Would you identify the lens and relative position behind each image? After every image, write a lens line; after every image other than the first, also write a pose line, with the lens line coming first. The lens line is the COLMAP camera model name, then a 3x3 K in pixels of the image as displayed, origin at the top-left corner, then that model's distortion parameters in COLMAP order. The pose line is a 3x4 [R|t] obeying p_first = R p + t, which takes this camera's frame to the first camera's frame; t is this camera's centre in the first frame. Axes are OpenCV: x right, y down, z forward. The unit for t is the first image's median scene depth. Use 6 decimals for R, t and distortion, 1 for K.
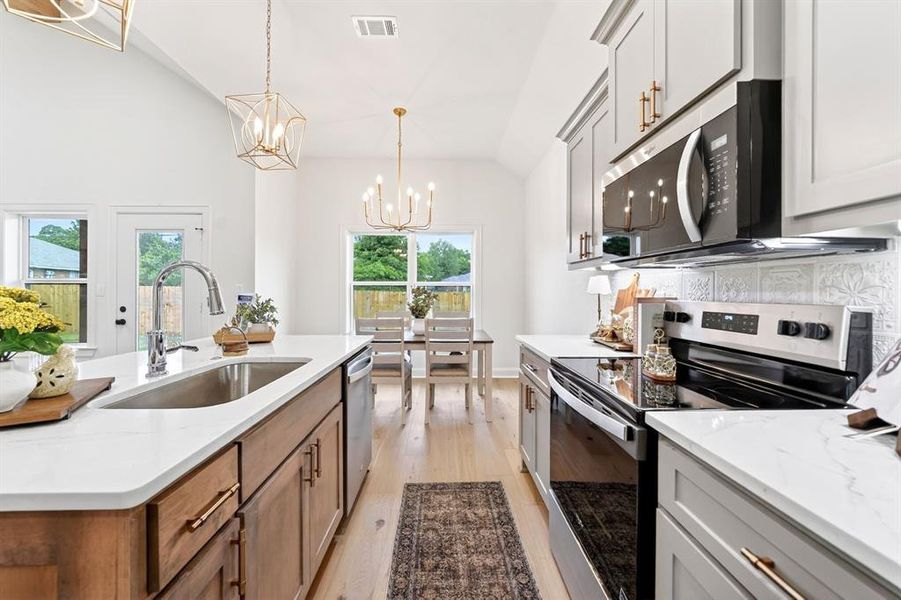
lens RADIAL K [[349.7, 0, 448.2], [0, 349.7, 291.0], [0, 0, 1]] dist [-0.004917, -0.000163]
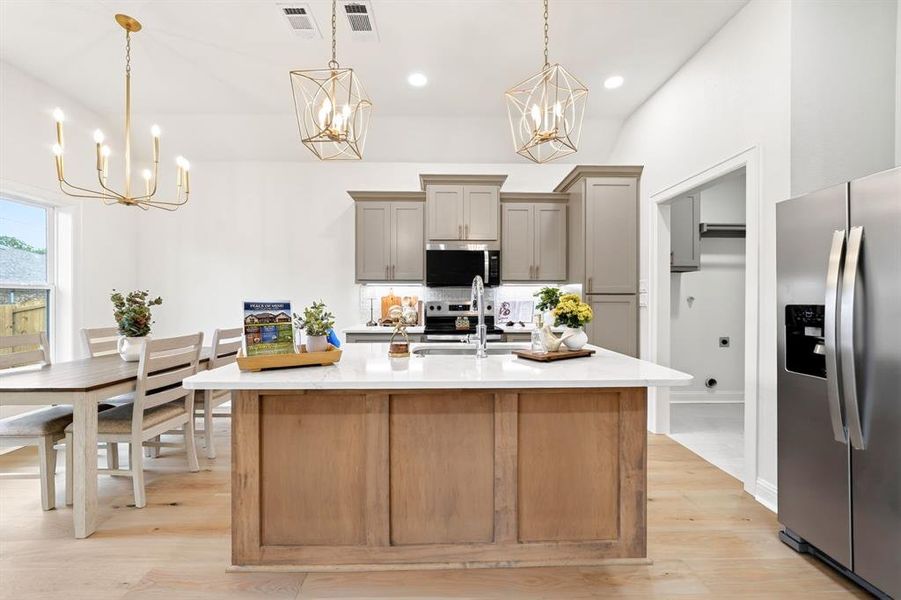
lens RADIAL K [[346.6, 0, 445.9], [0, 346.6, 302.6], [0, 0, 1]] dist [-0.007845, -0.000100]
pose [[0.000534, -0.011585, 0.999933, -1.361404], [0.000238, 0.999933, 0.011585, 0.006113], [-1.000000, 0.000232, 0.000537, 0.698403]]
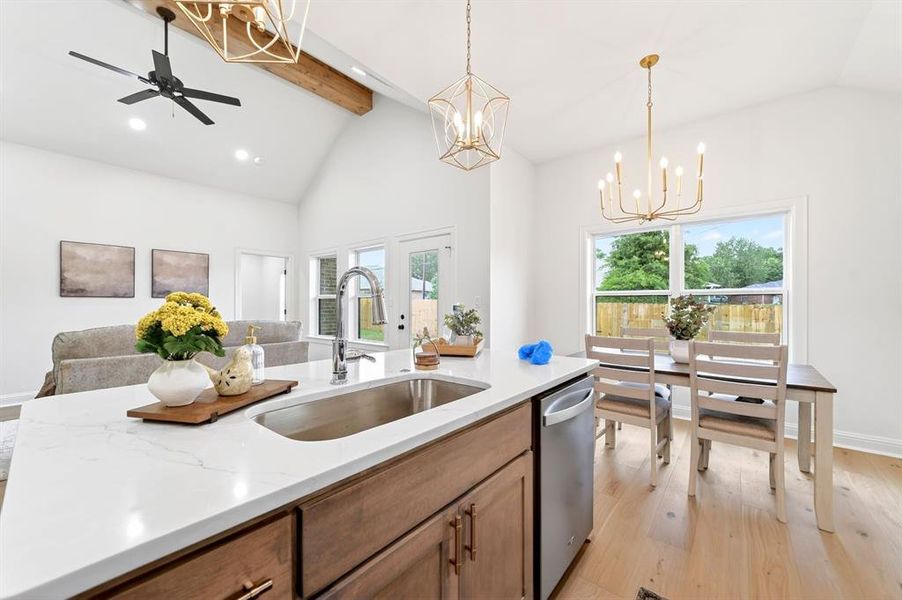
lens RADIAL K [[347.0, 0, 446.4], [0, 347.0, 302.6], [0, 0, 1]] dist [-0.007845, -0.000100]
pose [[0.753433, -0.002261, -0.657521, 0.032033], [-0.000169, 0.999993, -0.003632, 0.008912], [0.657525, 0.002848, 0.753428, 0.276437]]
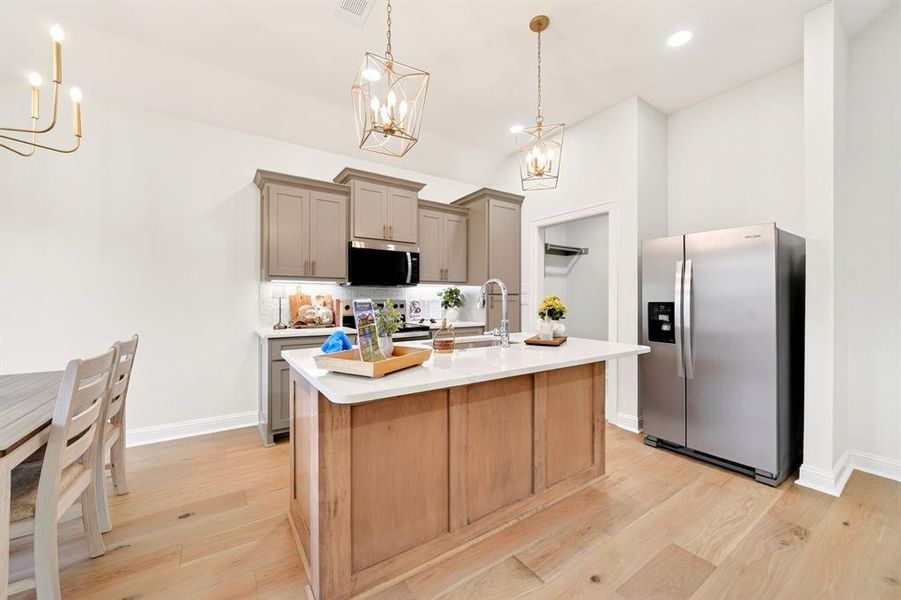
lens RADIAL K [[346.6, 0, 445.9], [0, 346.6, 302.6], [0, 0, 1]] dist [-0.007845, -0.000100]
pose [[-0.536875, -0.012735, 0.843566, -1.272662], [-0.002429, 0.999905, 0.013549, 0.006349], [-0.843658, 0.005225, -0.536855, 1.300317]]
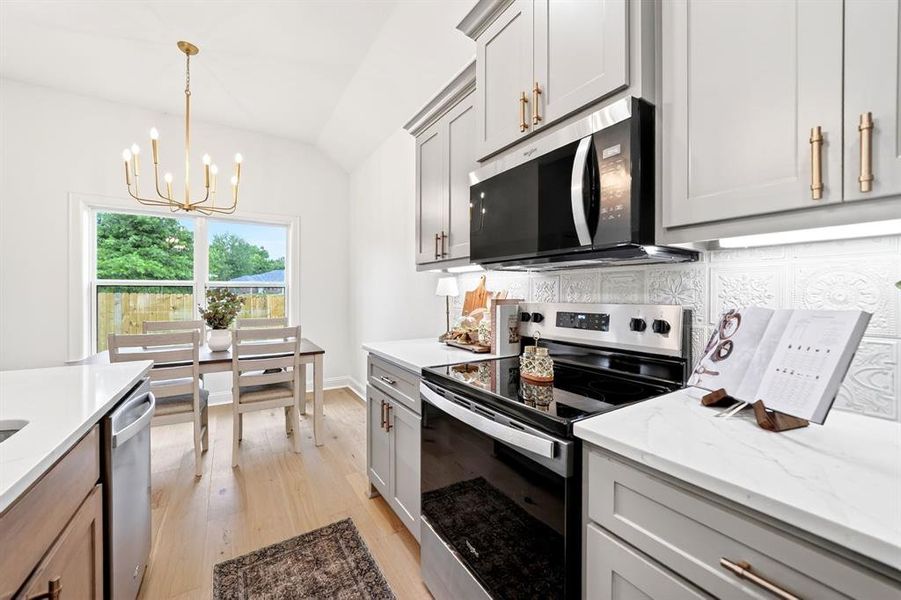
lens RADIAL K [[349.7, 0, 448.8], [0, 349.7, 293.8], [0, 0, 1]] dist [-0.004988, -0.000012]
pose [[0.855616, -0.003735, 0.517598, -0.086049], [0.002277, 0.999991, 0.003452, -0.001293], [-0.517607, -0.001775, 0.855617, 0.162301]]
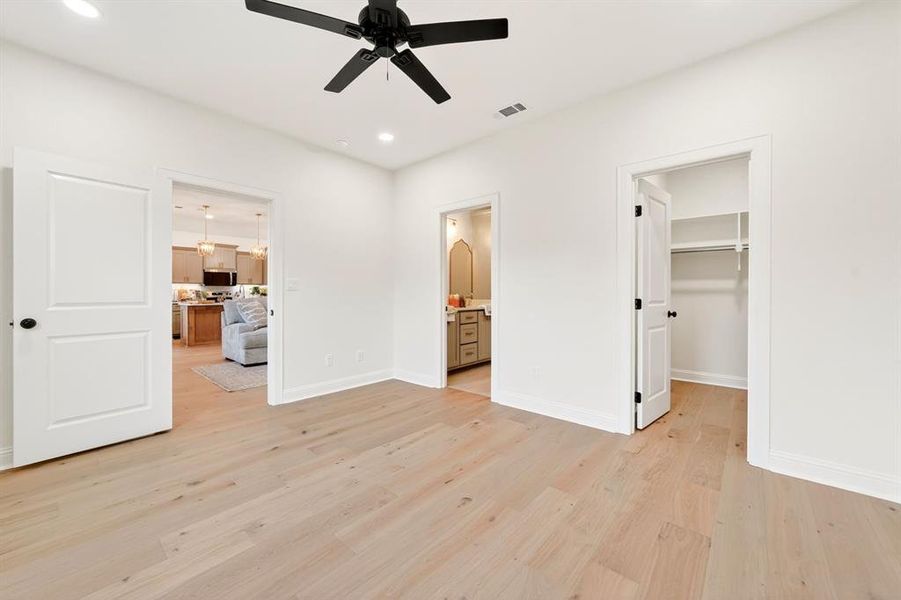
lens RADIAL K [[349.7, 0, 448.2], [0, 349.7, 291.0], [0, 0, 1]] dist [-0.004917, -0.000163]
pose [[-0.738321, 0.002590, 0.674444, -4.939372], [0.001874, 0.999997, -0.001789, 0.029032], [-0.674446, -0.000057, -0.738324, 1.986850]]
